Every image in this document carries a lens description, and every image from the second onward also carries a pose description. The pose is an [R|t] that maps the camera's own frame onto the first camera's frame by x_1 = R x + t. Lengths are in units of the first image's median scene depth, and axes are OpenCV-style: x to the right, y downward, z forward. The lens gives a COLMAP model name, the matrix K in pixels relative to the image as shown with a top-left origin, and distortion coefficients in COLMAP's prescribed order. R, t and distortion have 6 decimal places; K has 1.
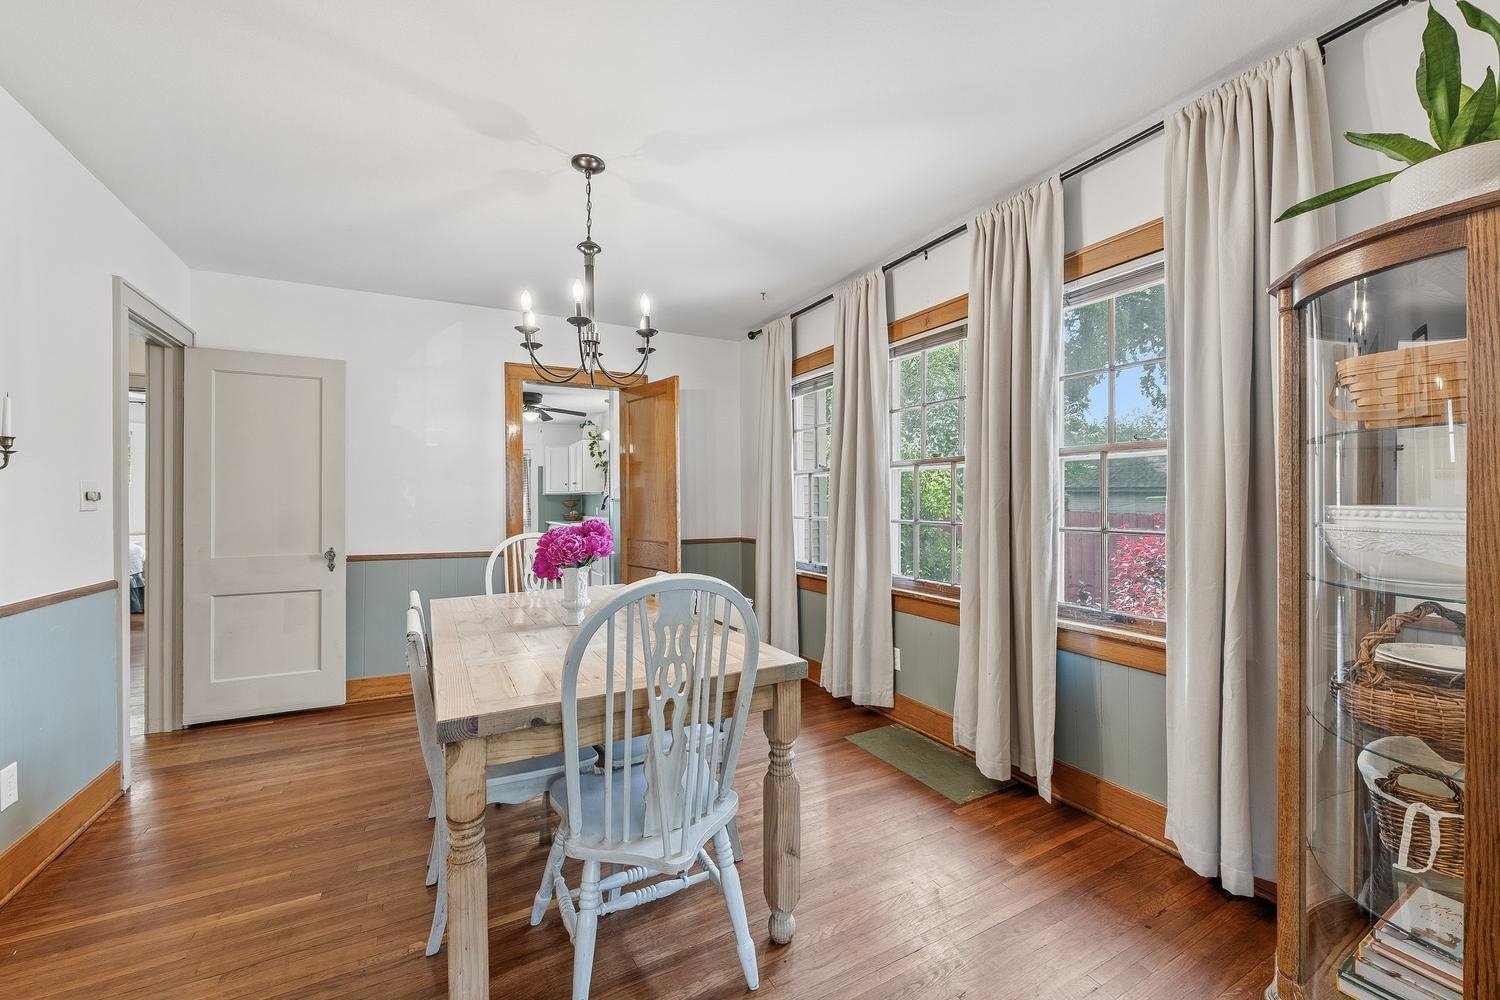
lens RADIAL K [[602.6, 0, 755.4], [0, 602.6, 489.6], [0, 0, 1]] dist [0.000976, 0.000215]
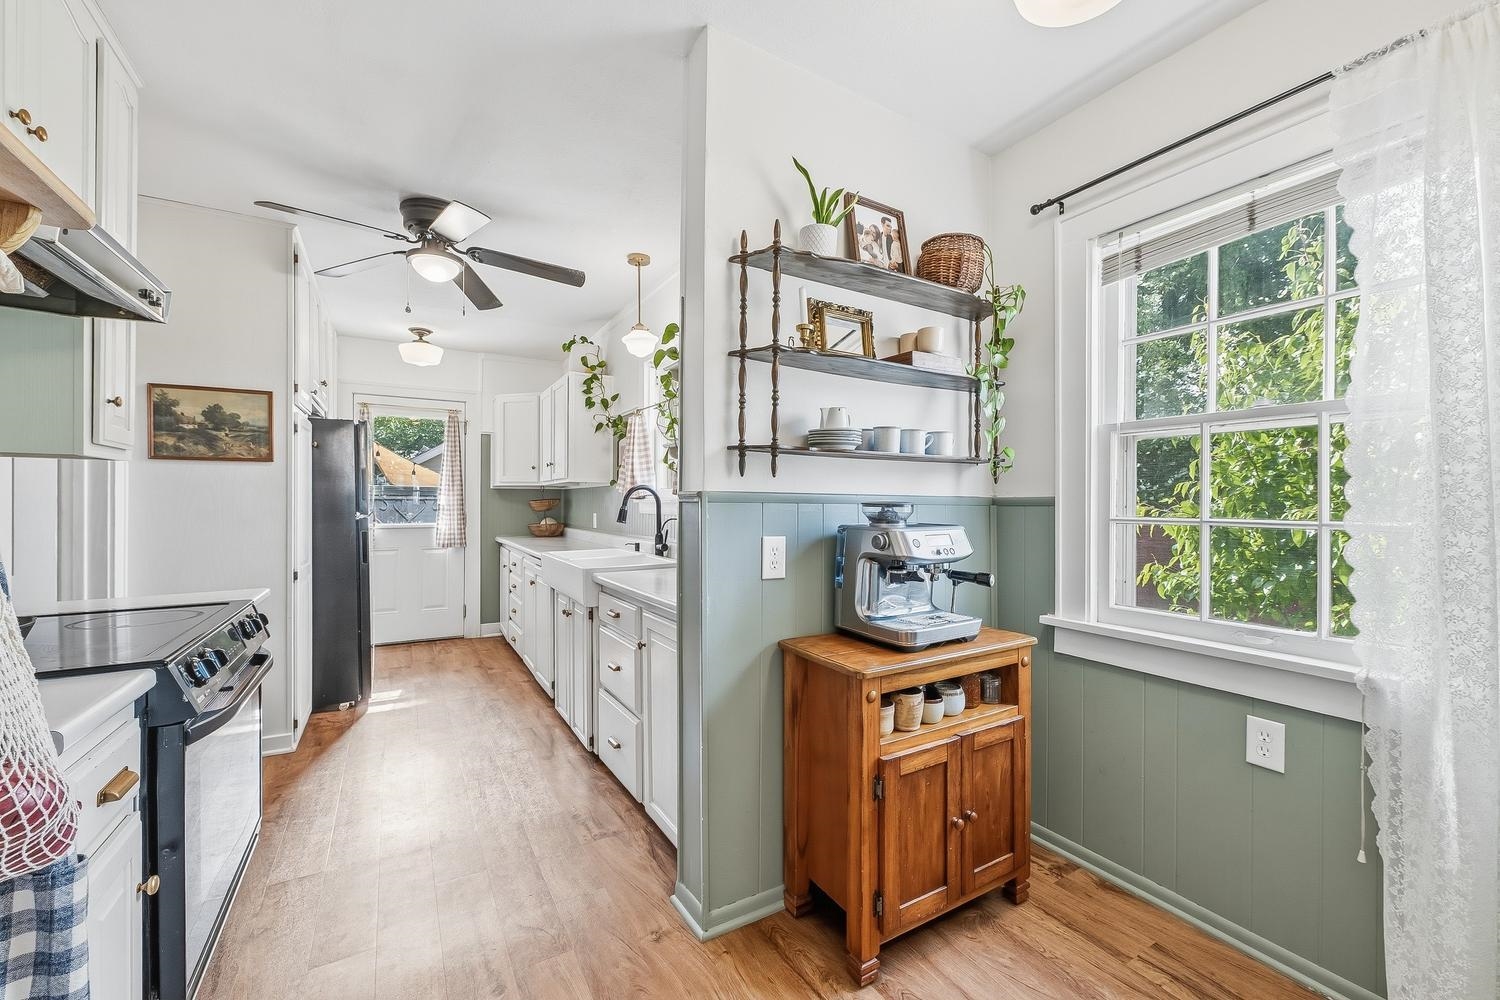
lens RADIAL K [[602.6, 0, 755.4], [0, 602.6, 489.6], [0, 0, 1]] dist [0.000976, 0.000215]
pose [[0.998915, 0.002594, 0.046494, -0.160722], [-0.002971, 0.999963, 0.008038, 0.005723], [-0.046472, -0.008168, 0.998886, 0.515213]]
